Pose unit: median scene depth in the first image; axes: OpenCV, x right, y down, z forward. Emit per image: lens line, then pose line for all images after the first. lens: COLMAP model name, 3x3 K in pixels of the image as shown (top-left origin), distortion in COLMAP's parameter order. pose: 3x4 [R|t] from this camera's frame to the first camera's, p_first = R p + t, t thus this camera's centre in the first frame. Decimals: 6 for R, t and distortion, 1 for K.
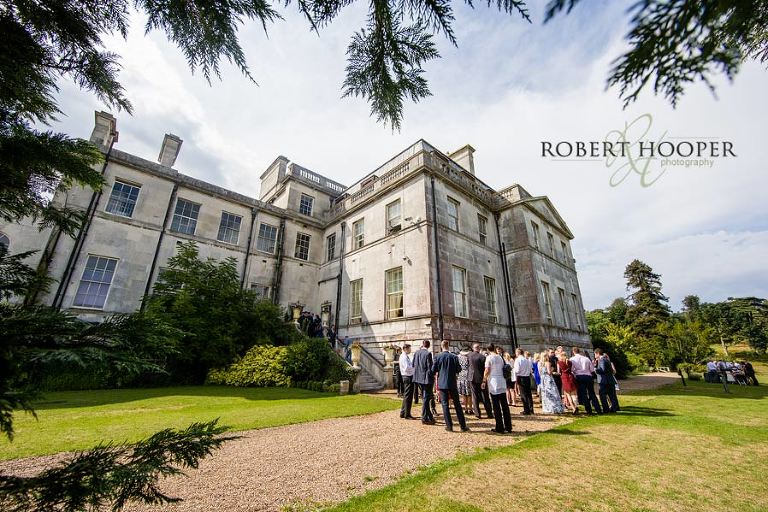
lens RADIAL K [[306.7, 0, 384.5], [0, 306.7, 254.5], [0, 0, 1]] dist [-0.009737, 0.001316]
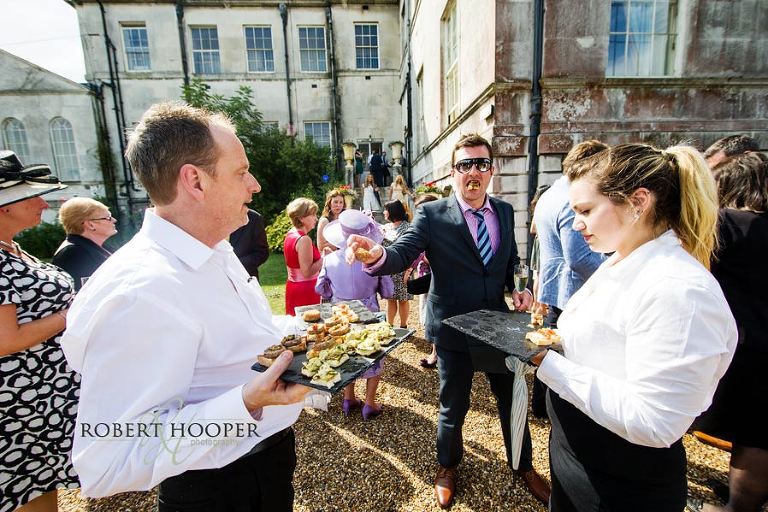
lens RADIAL K [[306.7, 0, 382.6], [0, 306.7, 255.9], [0, 0, 1]] dist [-0.009737, 0.001316]
pose [[0.784781, 0.047518, -0.617949, 0.190501], [0.245144, 0.891947, 0.379914, 0.144745], [0.569231, -0.449635, 0.688335, 0.434137]]
